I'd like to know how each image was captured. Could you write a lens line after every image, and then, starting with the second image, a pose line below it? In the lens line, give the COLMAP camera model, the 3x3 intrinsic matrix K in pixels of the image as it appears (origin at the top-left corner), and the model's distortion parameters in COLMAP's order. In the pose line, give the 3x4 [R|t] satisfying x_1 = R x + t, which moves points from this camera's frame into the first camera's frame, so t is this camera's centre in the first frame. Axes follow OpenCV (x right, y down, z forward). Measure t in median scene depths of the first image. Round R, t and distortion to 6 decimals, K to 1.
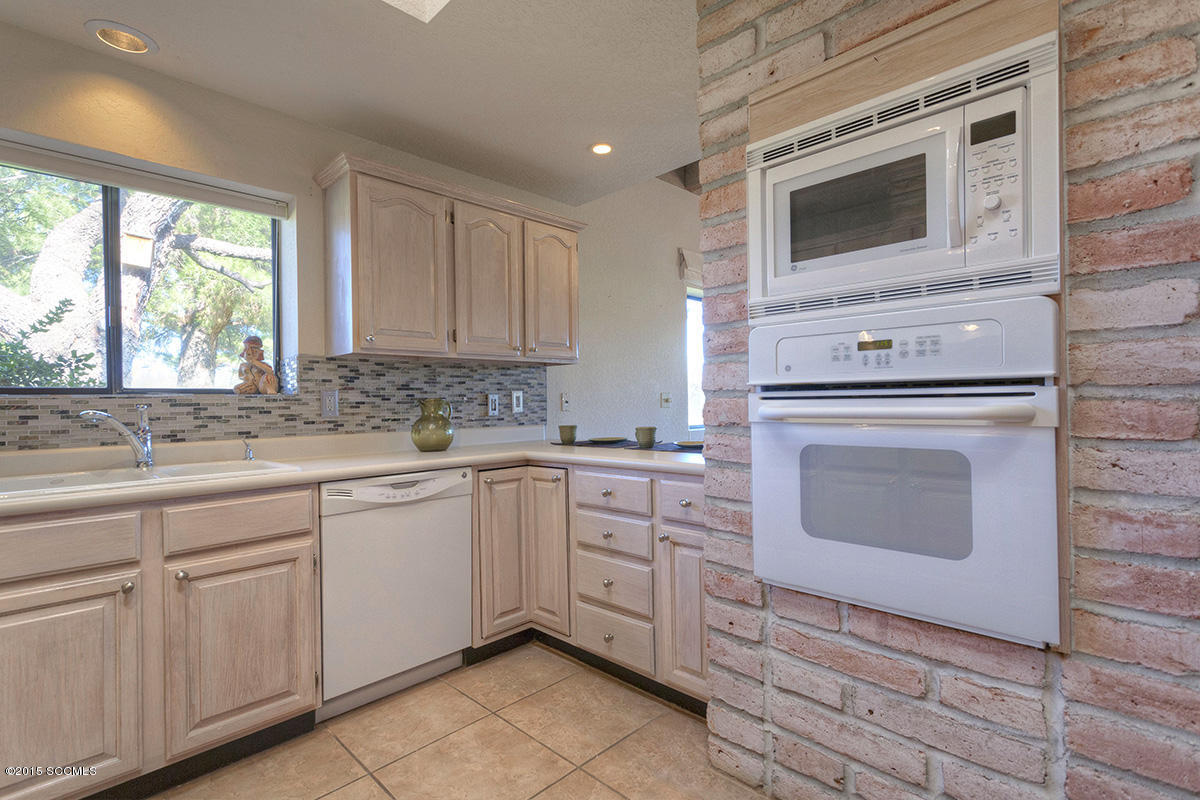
lens RADIAL K [[573.6, 0, 607.0], [0, 573.6, 399.6], [0, 0, 1]] dist [-0.001769, 0.000508]
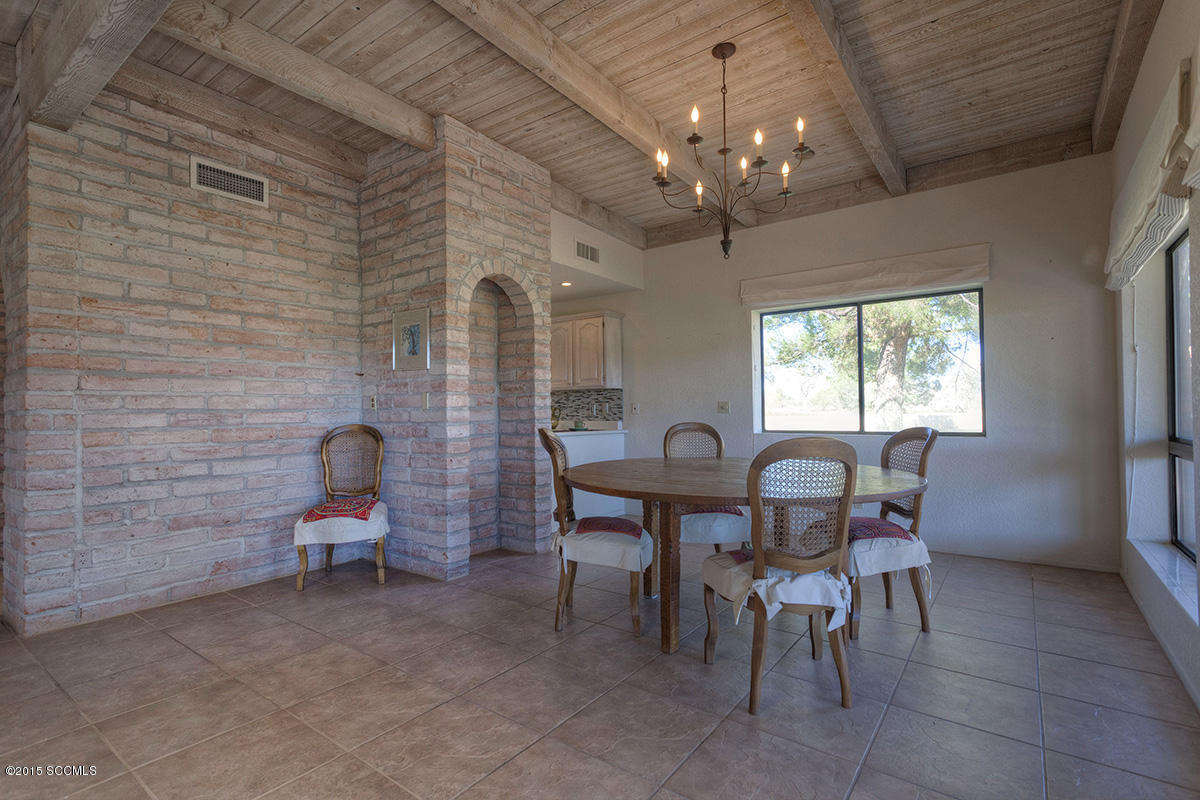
lens RADIAL K [[573.6, 0, 589.4], [0, 573.6, 403.8], [0, 0, 1]] dist [-0.001769, 0.000508]
pose [[0.113321, 0.005643, -0.993542, 2.281726], [0.011345, 0.999911, 0.006974, -0.033464], [0.993494, -0.012062, 0.113247, 0.964686]]
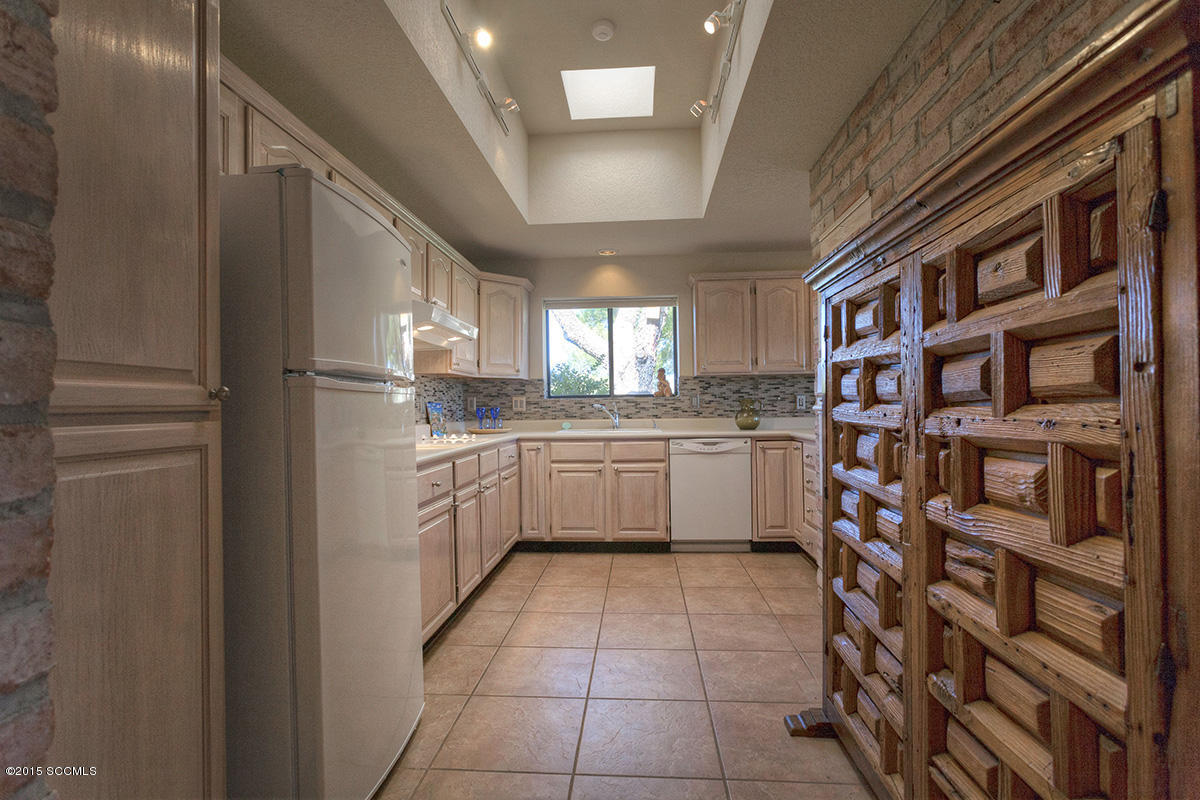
lens RADIAL K [[621.9, 0, 598.0], [0, 621.9, 400.4], [0, 0, 1]] dist [0.004487, -0.000325]
pose [[0.633564, 0.002028, -0.773687, 0.912978], [0.006153, 0.999952, 0.007660, -0.014608], [0.773665, -0.009614, 0.633521, -0.551212]]
